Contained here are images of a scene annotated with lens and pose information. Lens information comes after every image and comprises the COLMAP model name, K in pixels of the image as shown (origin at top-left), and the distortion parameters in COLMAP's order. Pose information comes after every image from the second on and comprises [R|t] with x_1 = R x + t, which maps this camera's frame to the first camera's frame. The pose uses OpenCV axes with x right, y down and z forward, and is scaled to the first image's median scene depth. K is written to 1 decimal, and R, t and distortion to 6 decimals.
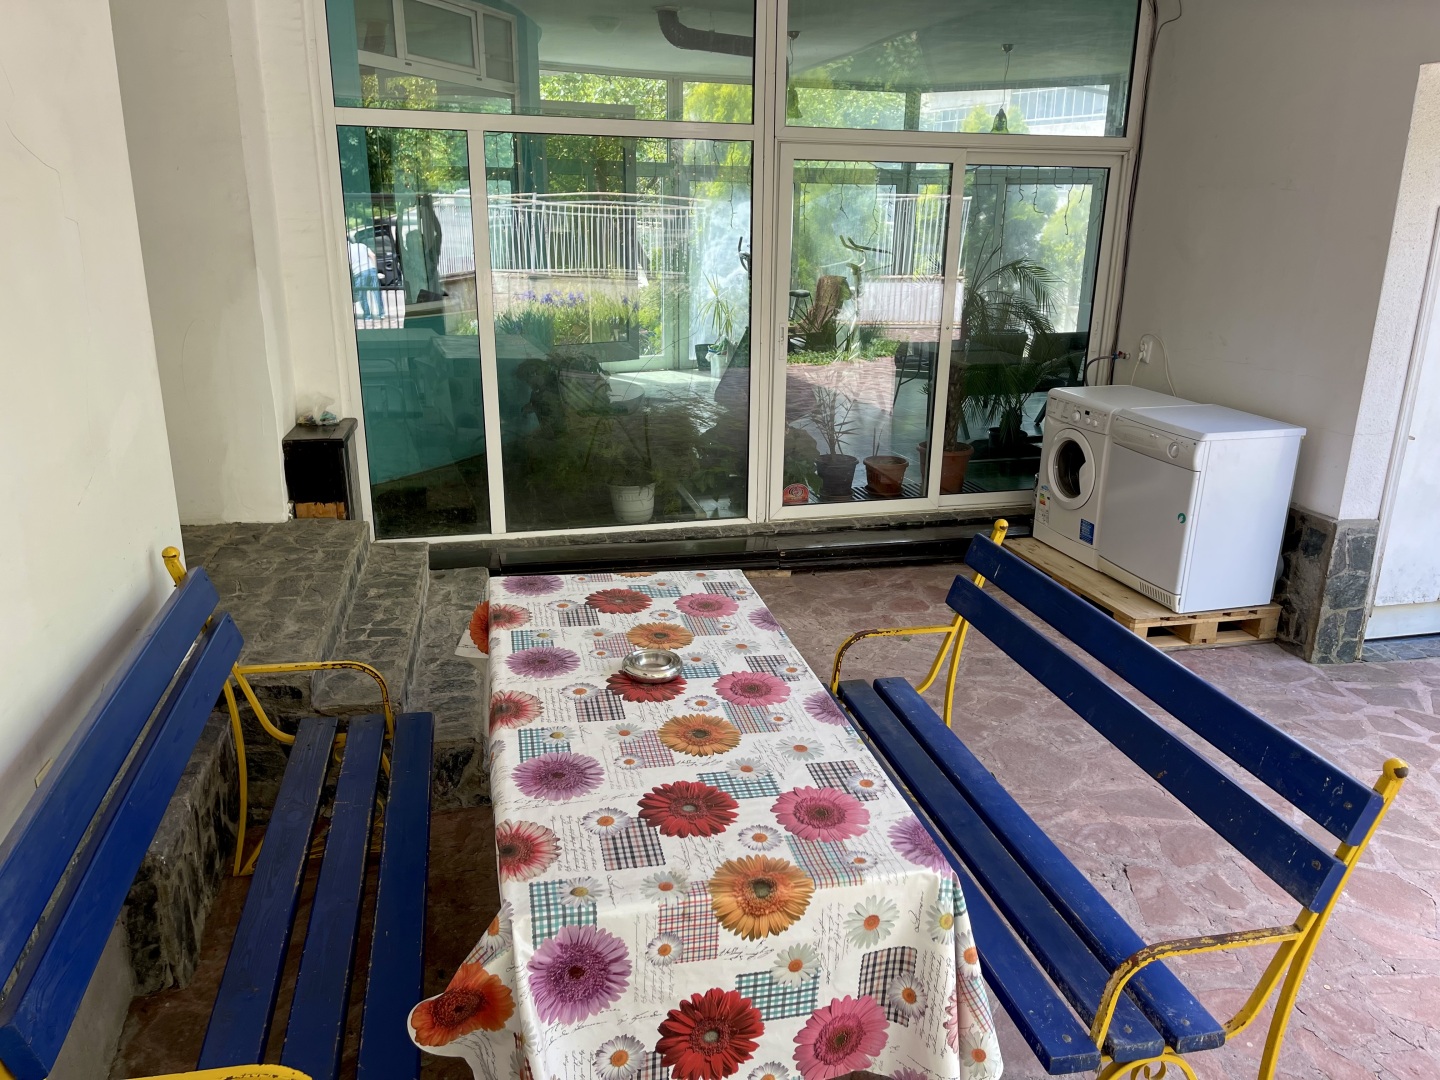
lens RADIAL K [[1079.4, 0, 718.7], [0, 1079.4, 542.8], [0, 0, 1]] dist [0.009868, 0.000730]
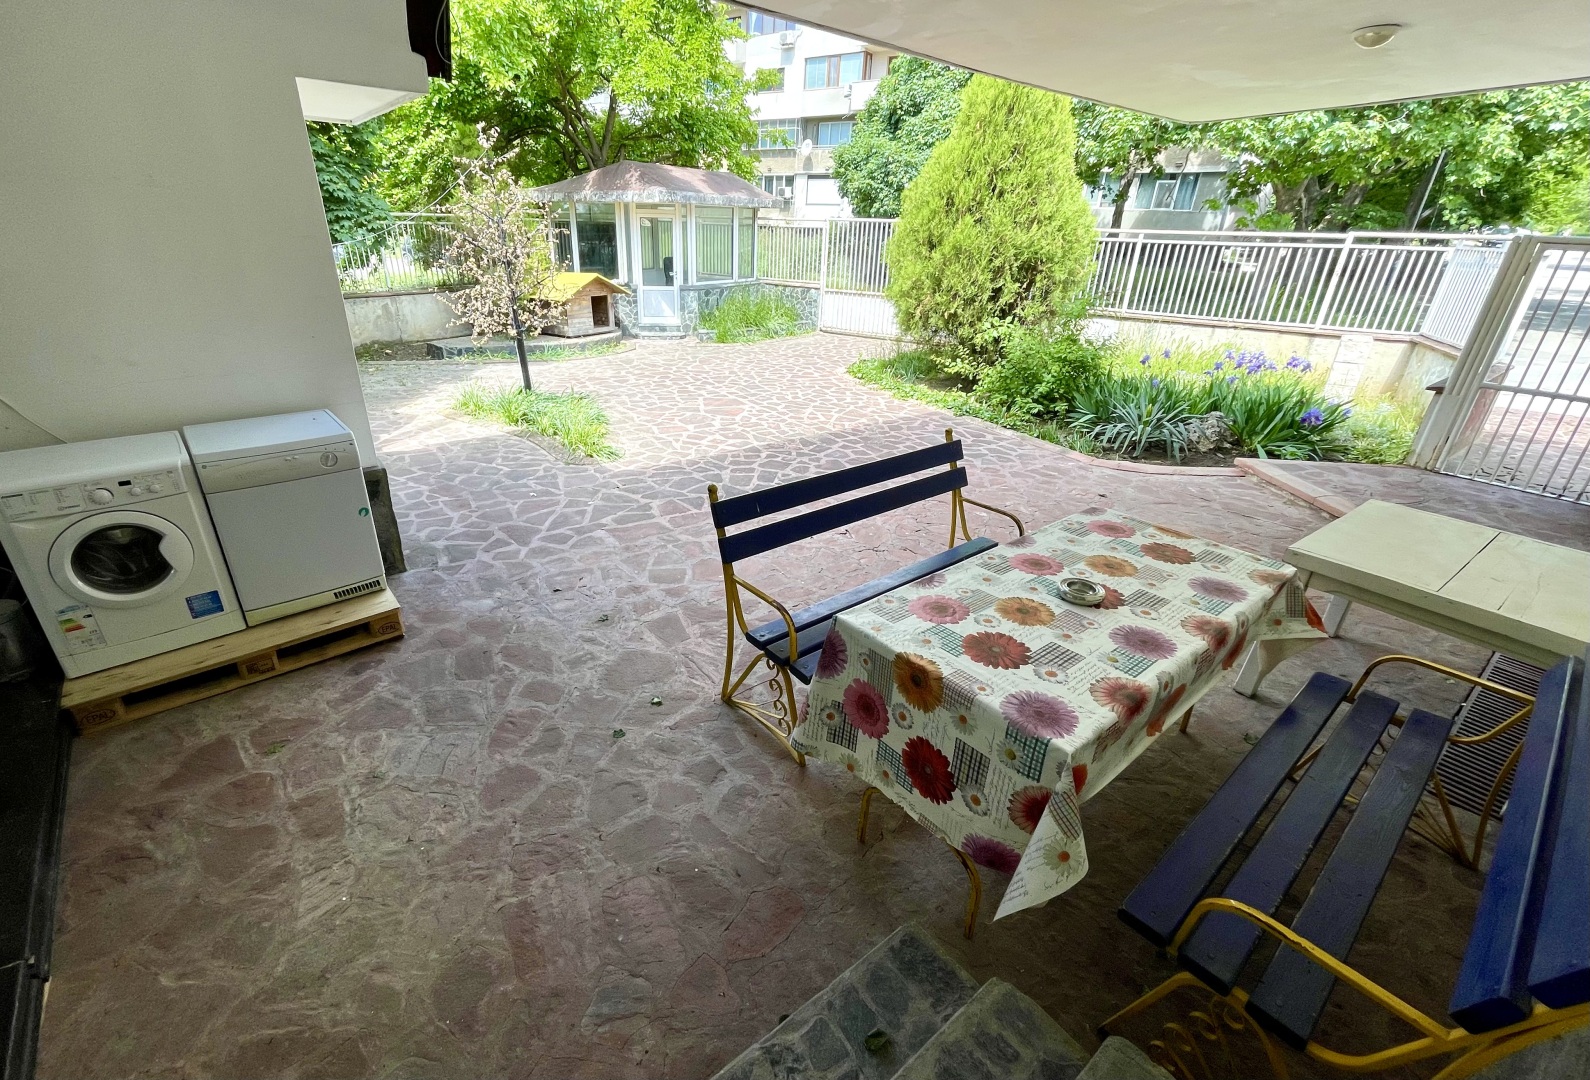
lens RADIAL K [[680.7, 0, 743.6], [0, 680.7, 533.3], [0, 0, 1]] dist [-0.016844, -0.000064]
pose [[-0.430740, -0.395261, 0.811315, -0.465323], [0.240209, 0.816345, 0.525243, -0.425135], [-0.869921, 0.421129, -0.256687, 1.337957]]
